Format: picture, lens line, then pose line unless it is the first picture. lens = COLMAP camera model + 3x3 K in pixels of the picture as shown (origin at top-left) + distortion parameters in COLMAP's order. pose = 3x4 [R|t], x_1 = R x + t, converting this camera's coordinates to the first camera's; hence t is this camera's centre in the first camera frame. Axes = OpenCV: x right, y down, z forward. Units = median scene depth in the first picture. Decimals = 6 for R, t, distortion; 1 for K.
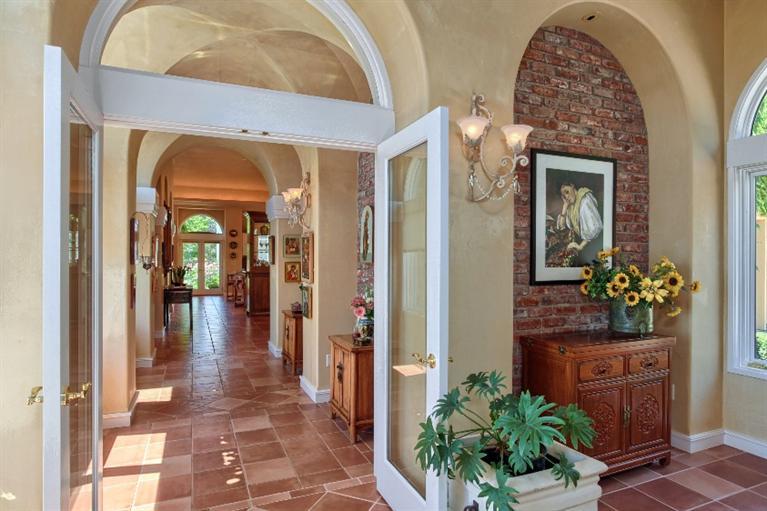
lens RADIAL K [[440.2, 0, 383.5], [0, 440.2, 255.5], [0, 0, 1]] dist [-0.002012, -0.000308]
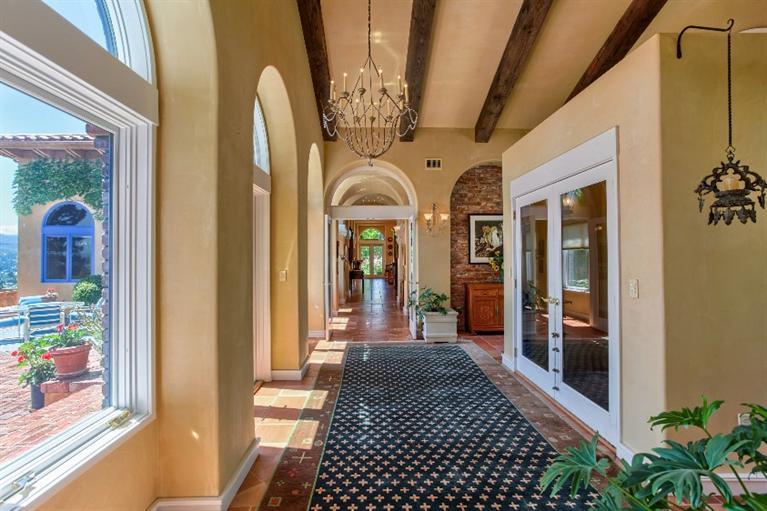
lens RADIAL K [[371.4, 0, 387.3], [0, 371.4, 251.9], [0, 0, 1]] dist [-0.001882, 0.001307]
pose [[0.932018, -0.008167, -0.362320, 0.384518], [0.006854, 0.999964, -0.004909, -0.000300], [0.362347, 0.002092, 0.932041, -0.725816]]
